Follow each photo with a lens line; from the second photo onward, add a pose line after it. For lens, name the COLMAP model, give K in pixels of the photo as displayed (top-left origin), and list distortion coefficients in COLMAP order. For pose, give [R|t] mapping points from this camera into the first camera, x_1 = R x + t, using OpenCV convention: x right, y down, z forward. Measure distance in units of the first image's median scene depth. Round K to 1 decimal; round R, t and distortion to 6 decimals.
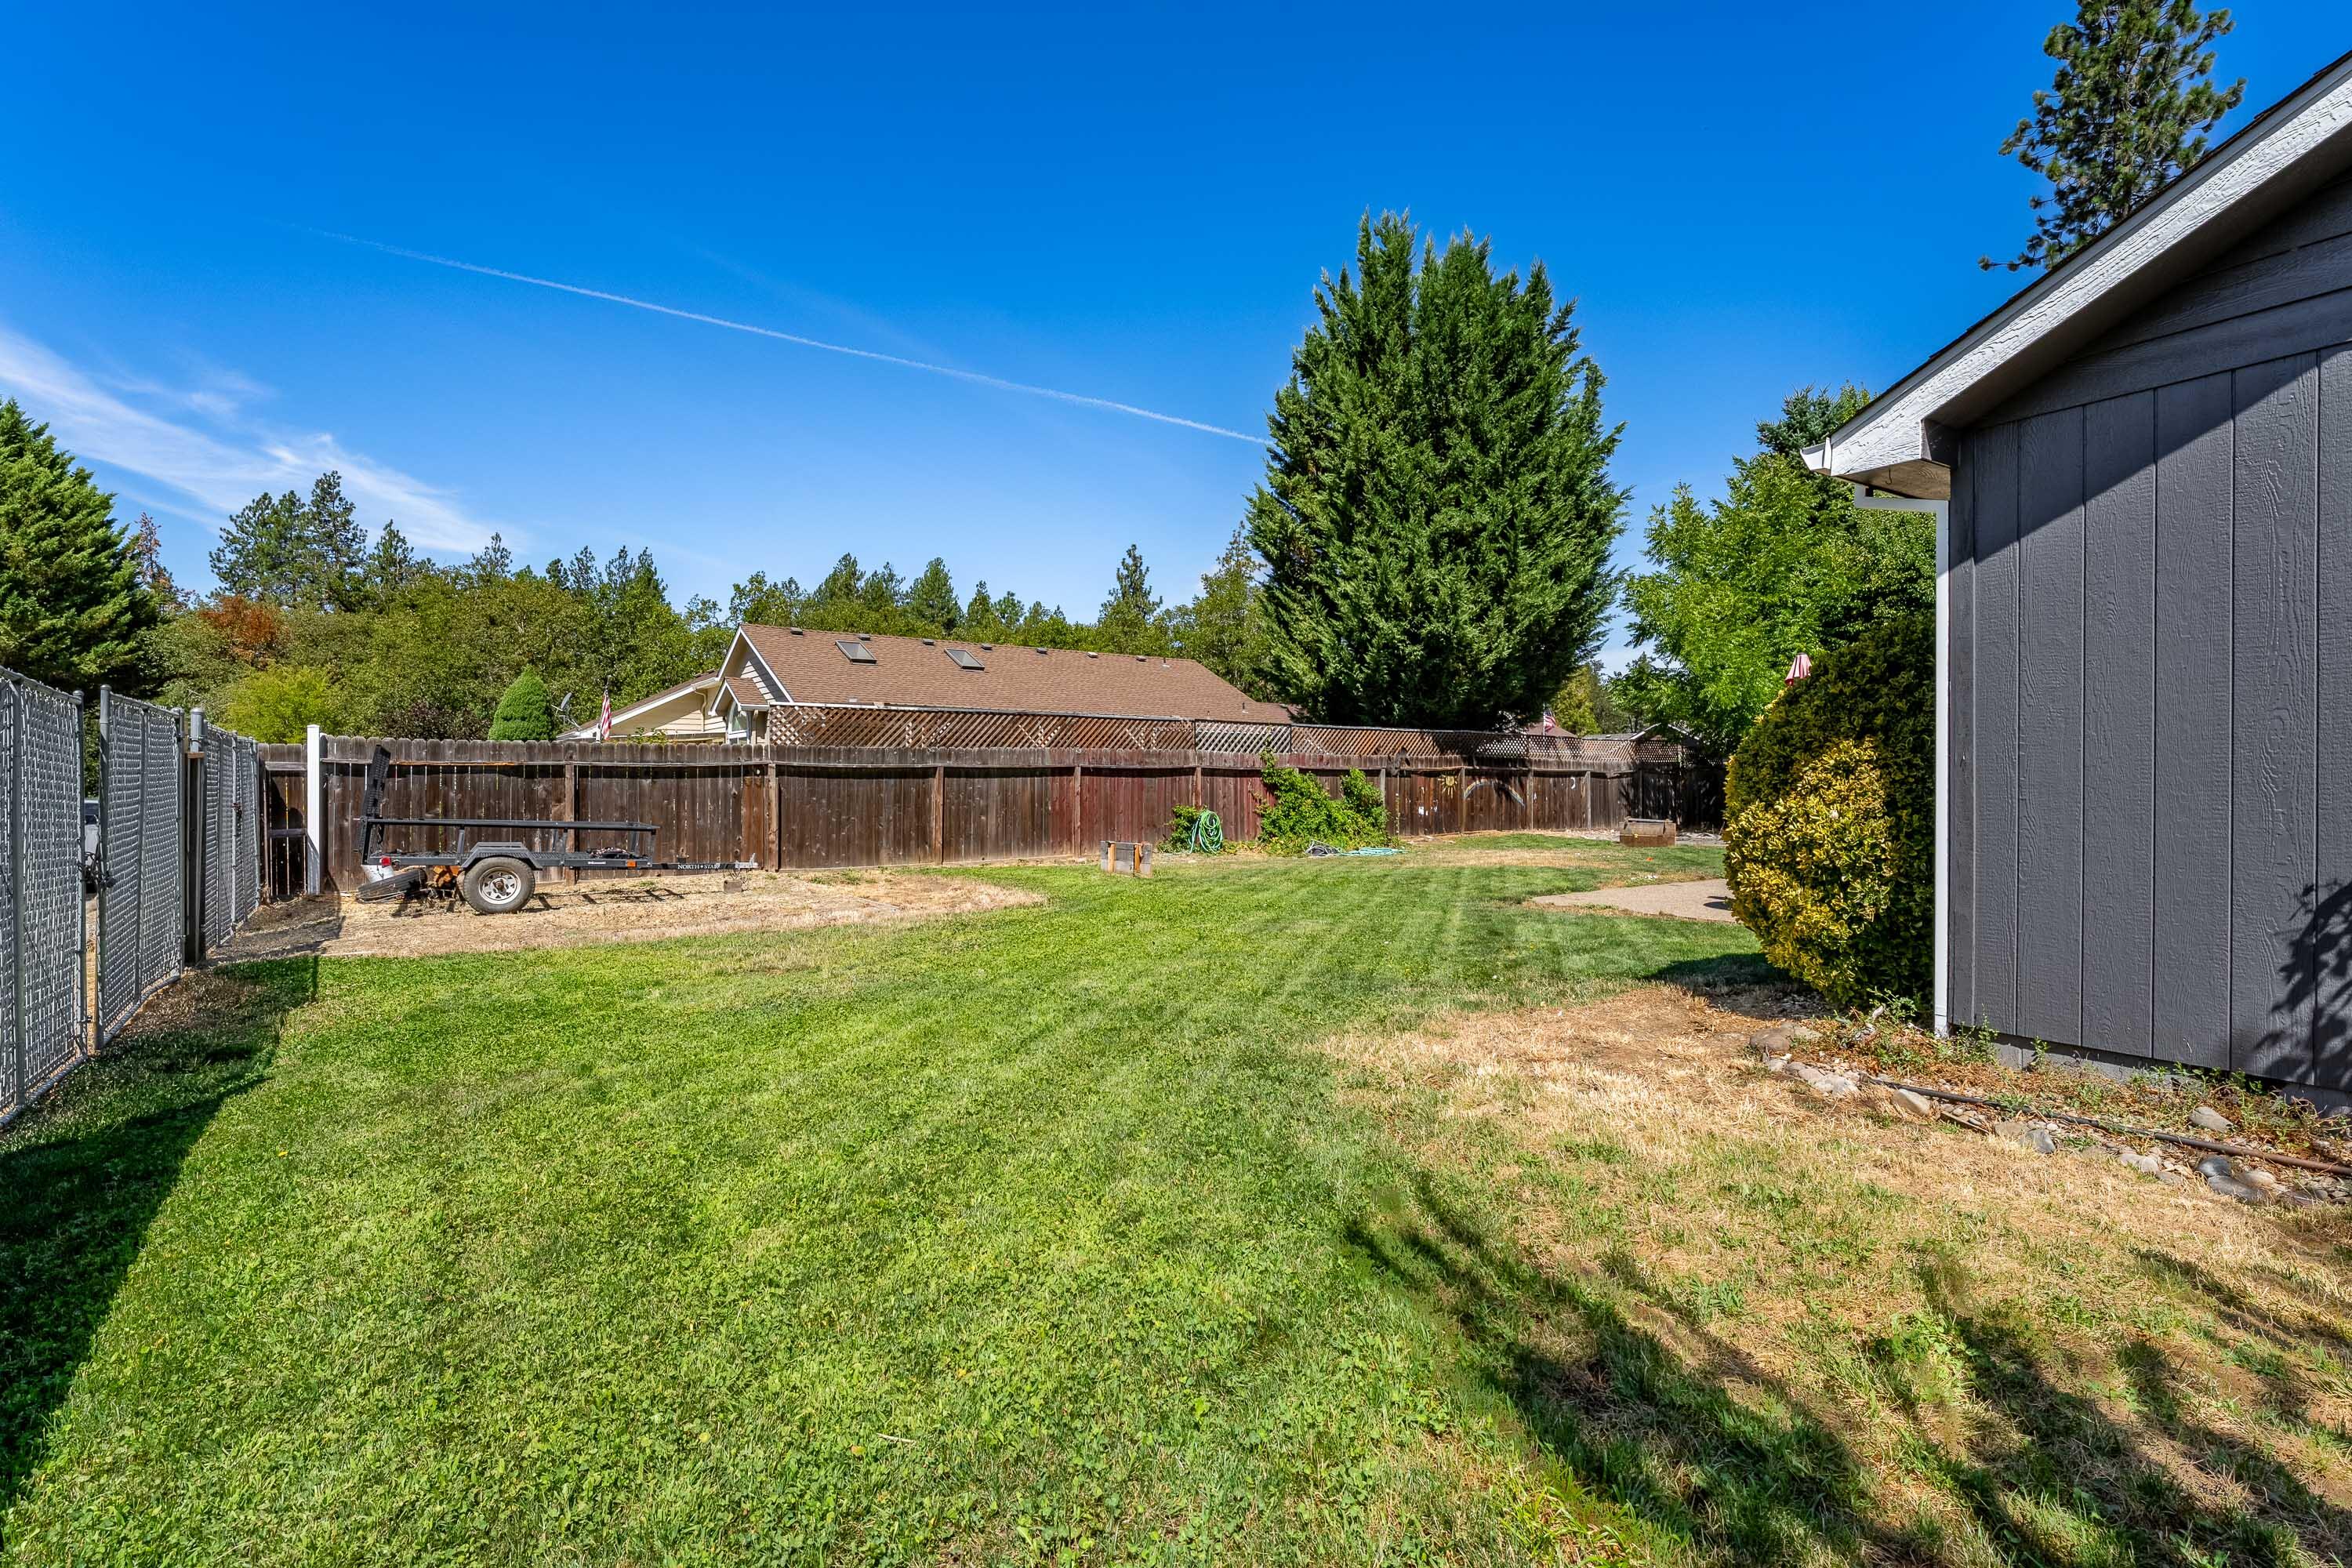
lens RADIAL K [[1083.1, 0, 1177.6], [0, 1083.1, 775.7], [0, 0, 1]] dist [-0.003672, 0.000467]
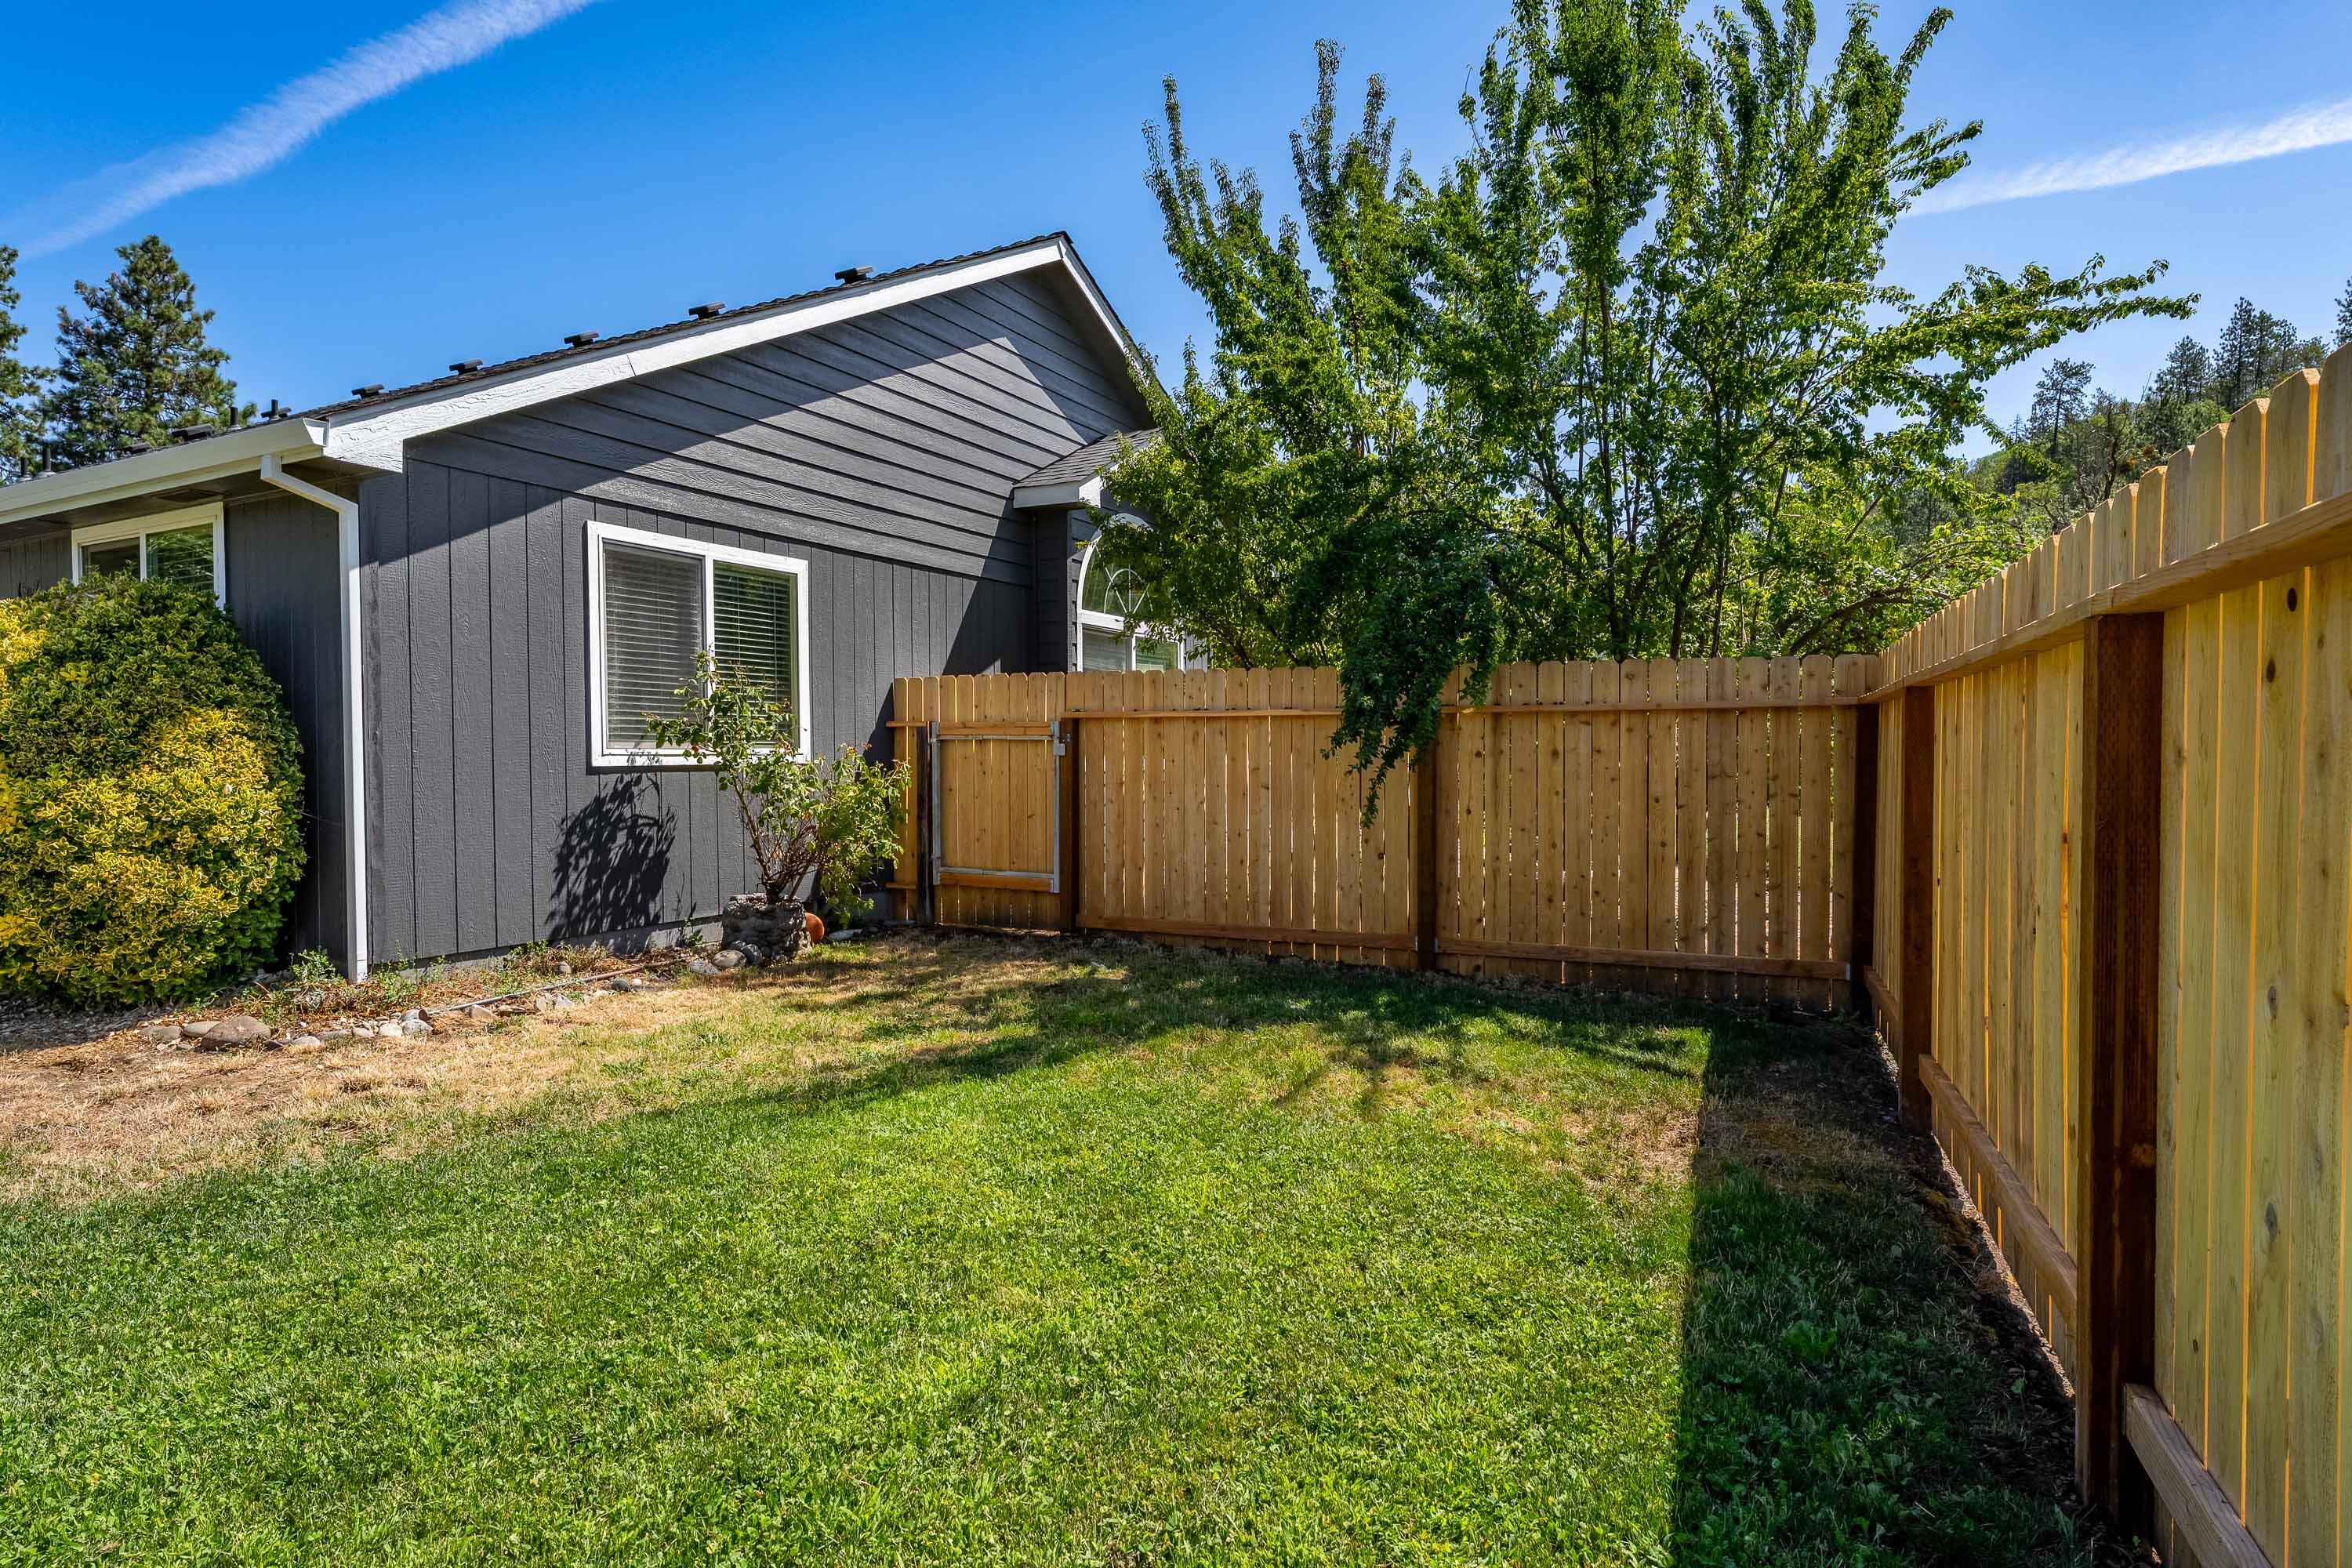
lens RADIAL K [[1209.7, 0, 1171.1], [0, 1209.7, 784.2], [0, 0, 1]] dist [0.001556, -0.000506]
pose [[-0.485435, -0.011000, 0.874203, -0.850928], [0.002043, 0.999904, 0.013716, 0.023758], [-0.874270, 0.008444, -0.485366, 0.922849]]
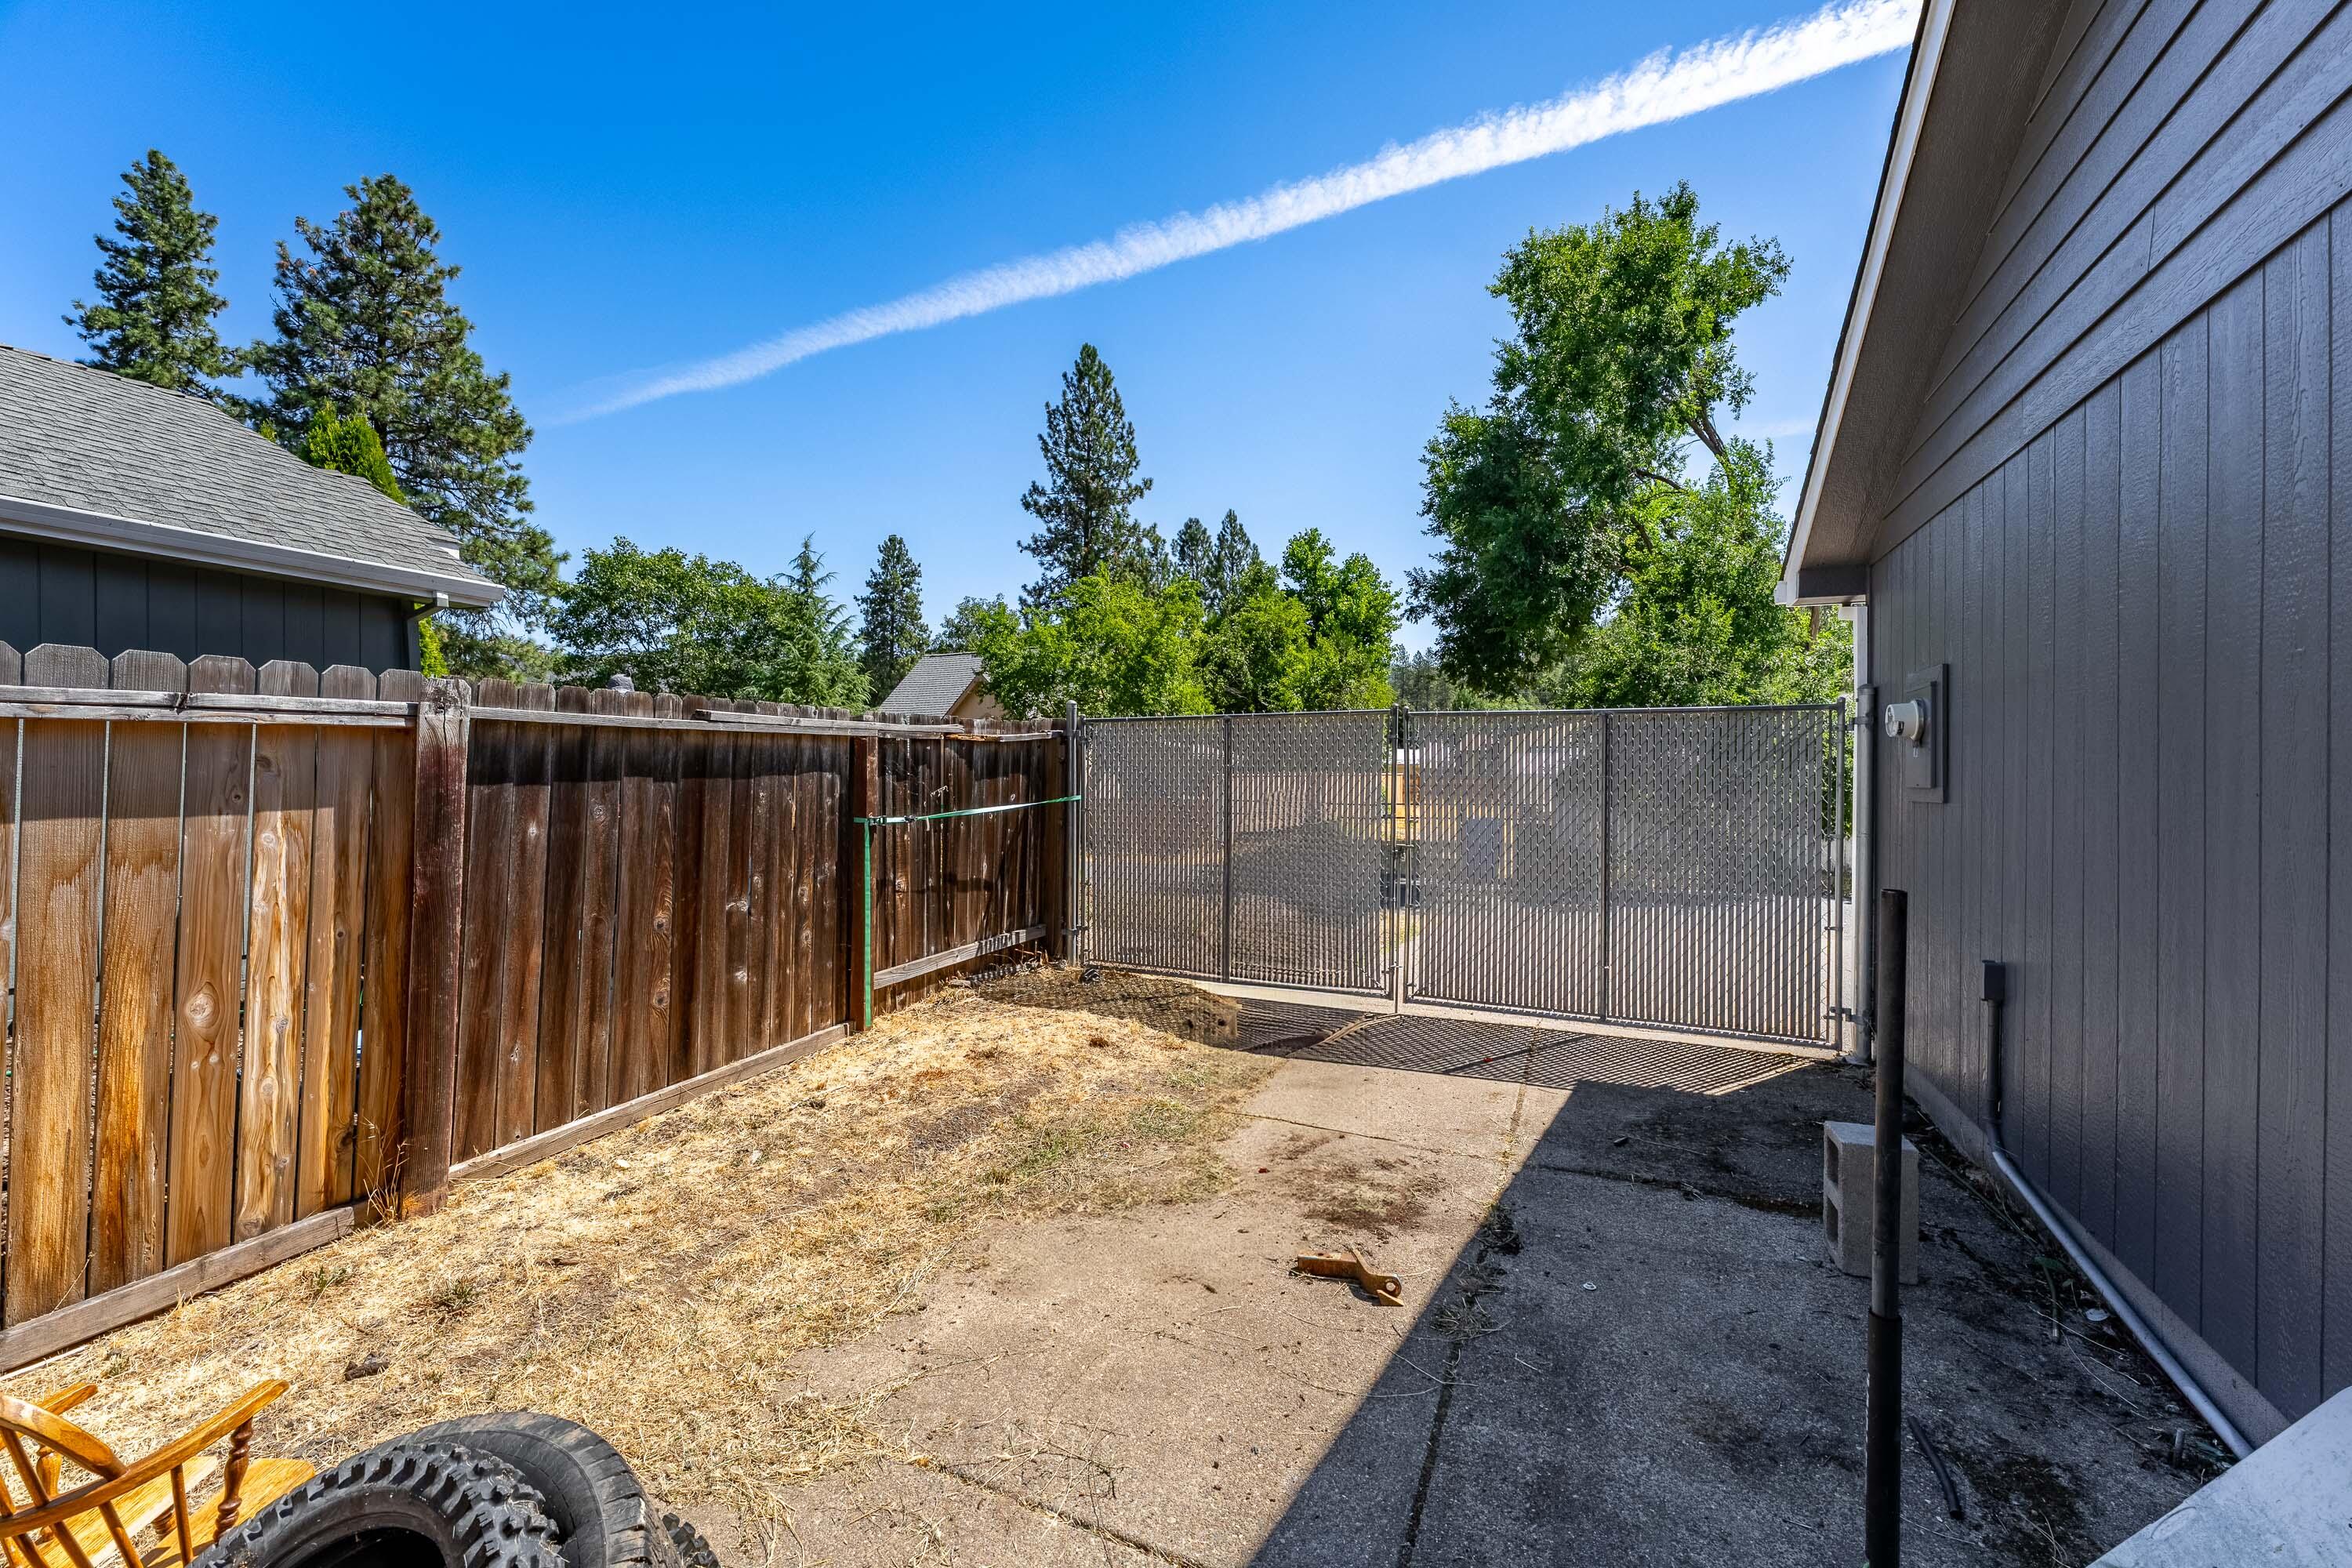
lens RADIAL K [[950.2, 0, 1175.0], [0, 950.2, 790.6], [0, 0, 1]] dist [-0.001006, -0.000098]
pose [[-0.524293, -0.003416, 0.851531, 5.220635], [0.001561, 0.999986, 0.004972, -0.088698], [-0.851536, 0.003937, -0.524281, 2.724516]]
